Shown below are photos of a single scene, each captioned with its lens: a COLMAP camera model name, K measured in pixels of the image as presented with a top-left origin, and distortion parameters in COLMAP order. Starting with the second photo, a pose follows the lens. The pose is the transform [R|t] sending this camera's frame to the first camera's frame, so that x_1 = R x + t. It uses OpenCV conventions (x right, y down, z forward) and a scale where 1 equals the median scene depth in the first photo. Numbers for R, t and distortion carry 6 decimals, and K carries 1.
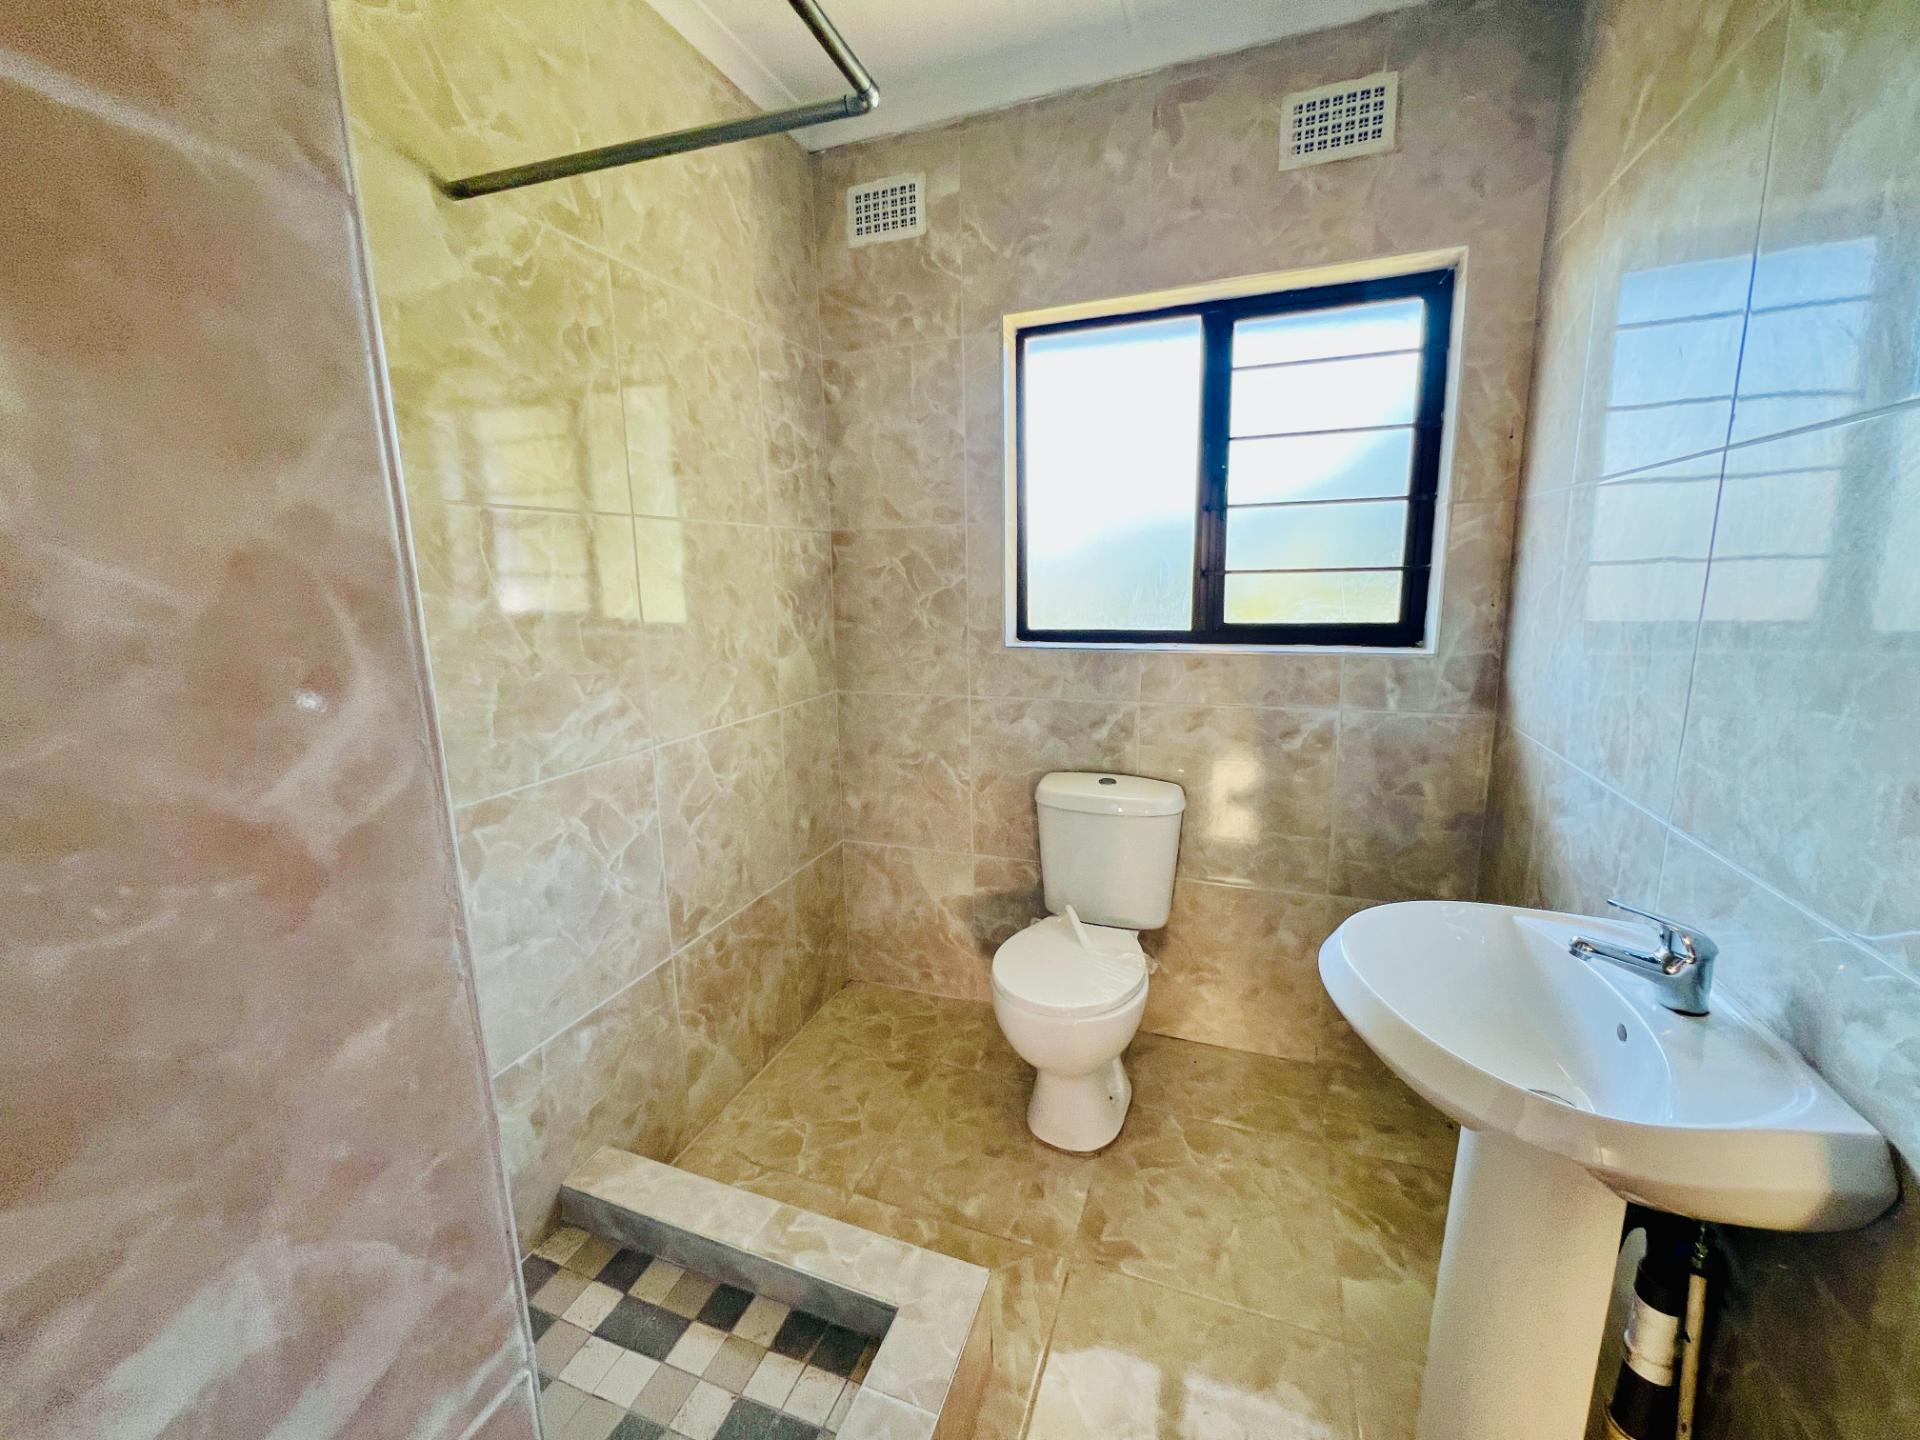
lens RADIAL K [[770.0, 0, 955.1], [0, 770.0, 716.3], [0, 0, 1]] dist [-0.003725, 0.000997]
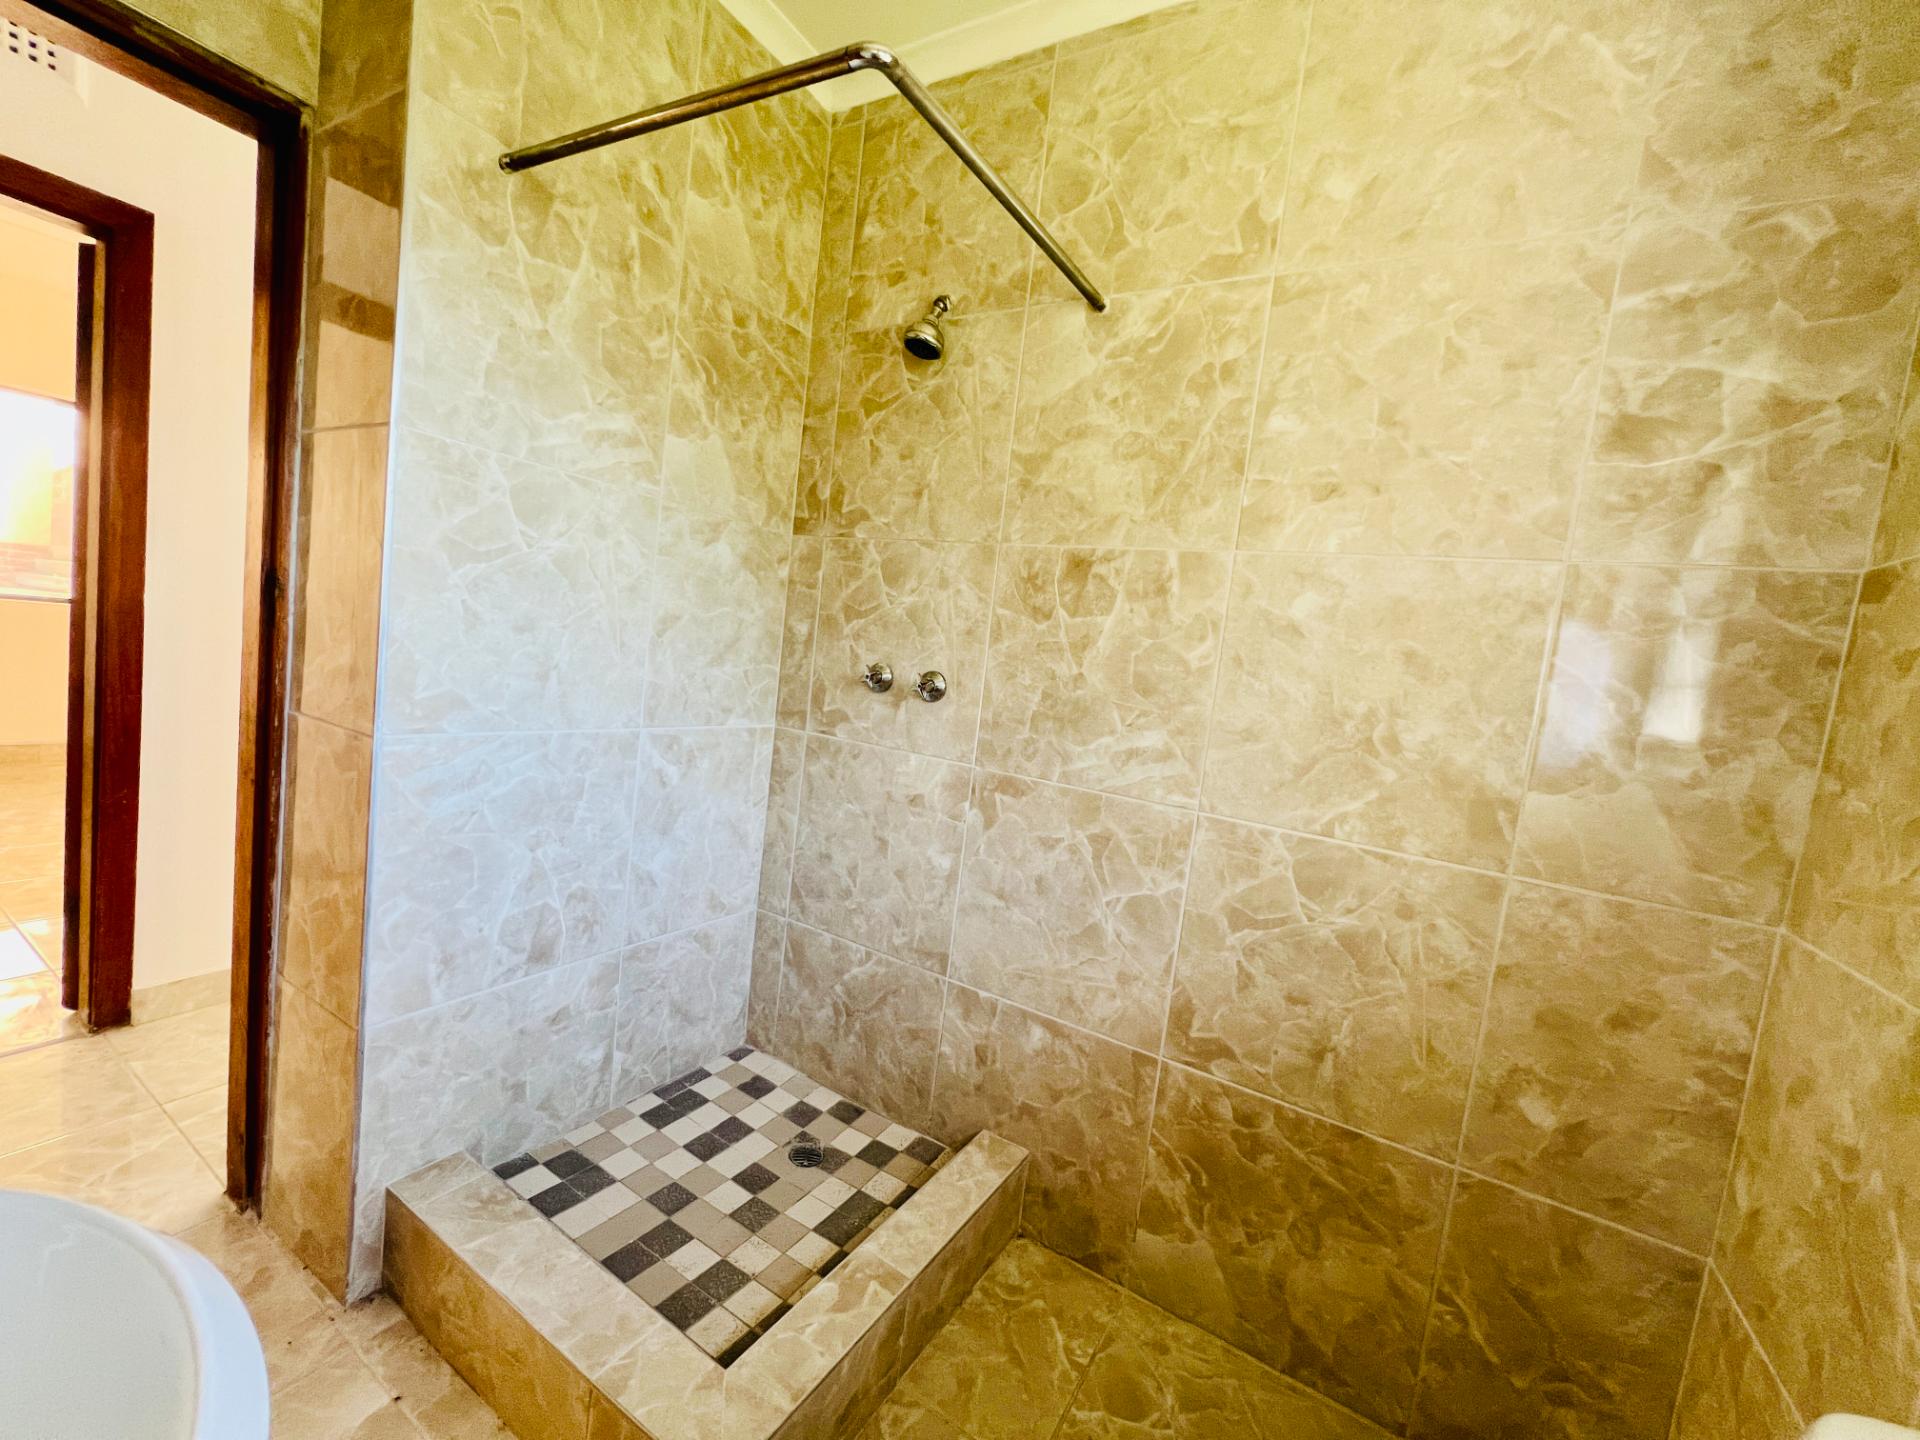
lens RADIAL K [[770.0, 0, 956.8], [0, 770.0, 713.3], [0, 0, 1]] dist [-0.003725, 0.000997]
pose [[-0.175871, 0.084430, -0.980786, 0.471049], [-0.291003, 0.947330, 0.133732, -0.097027], [0.940418, 0.308931, -0.142039, 0.787906]]
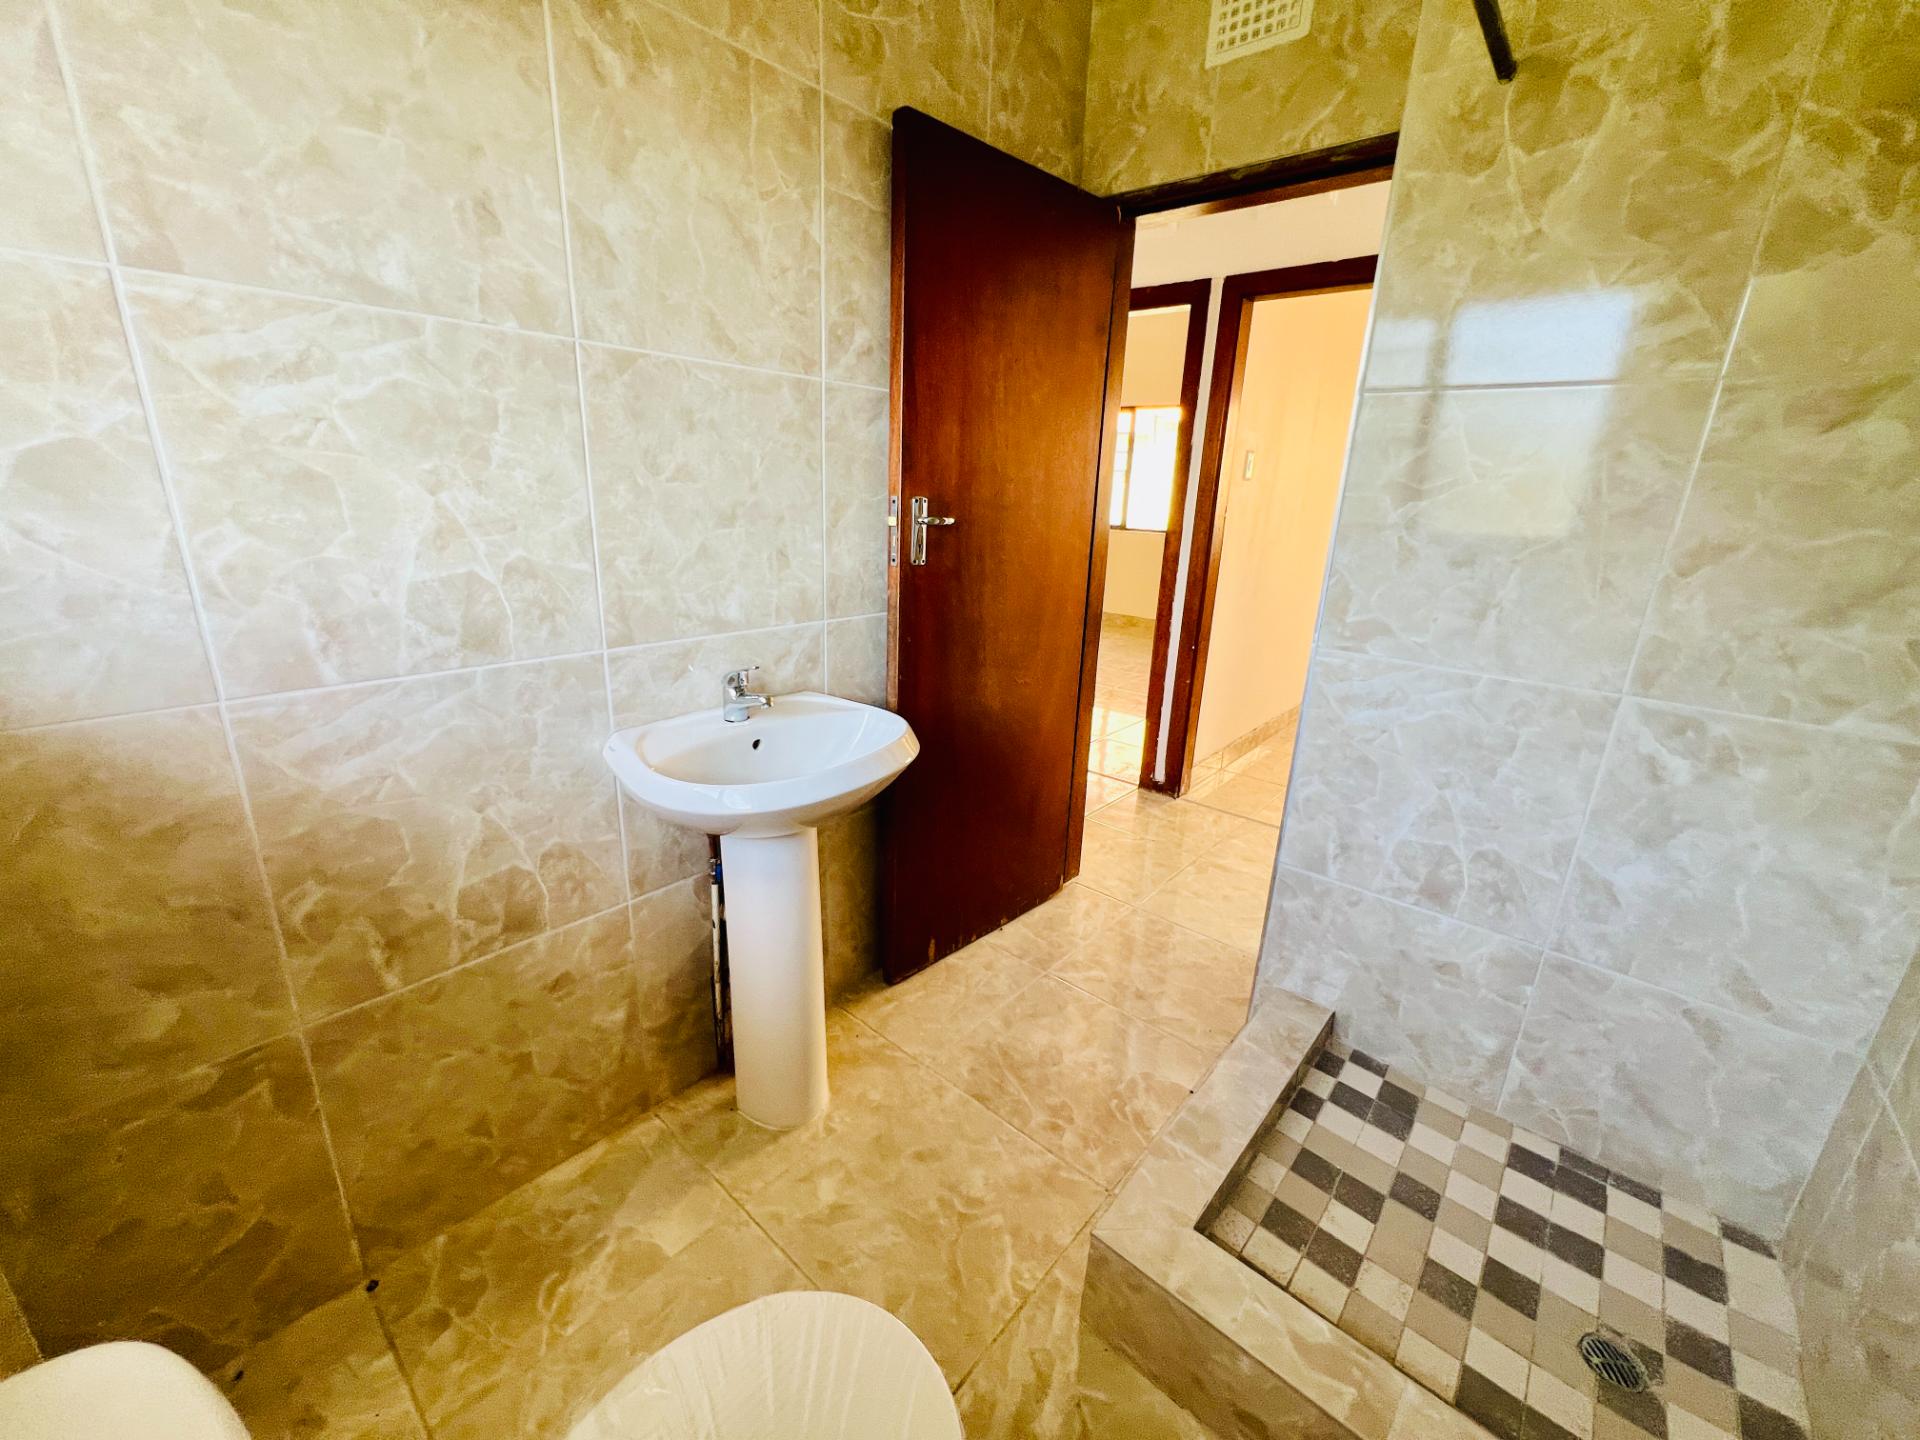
lens RADIAL K [[770.0, 0, 954.3], [0, 770.0, 712.7], [0, 0, 1]] dist [-0.003725, 0.000997]
pose [[-0.937649, -0.106883, 0.330743, -0.016815], [0.052299, 0.897332, 0.438248, -0.176350], [-0.343628, 0.428220, -0.835792, 1.121185]]
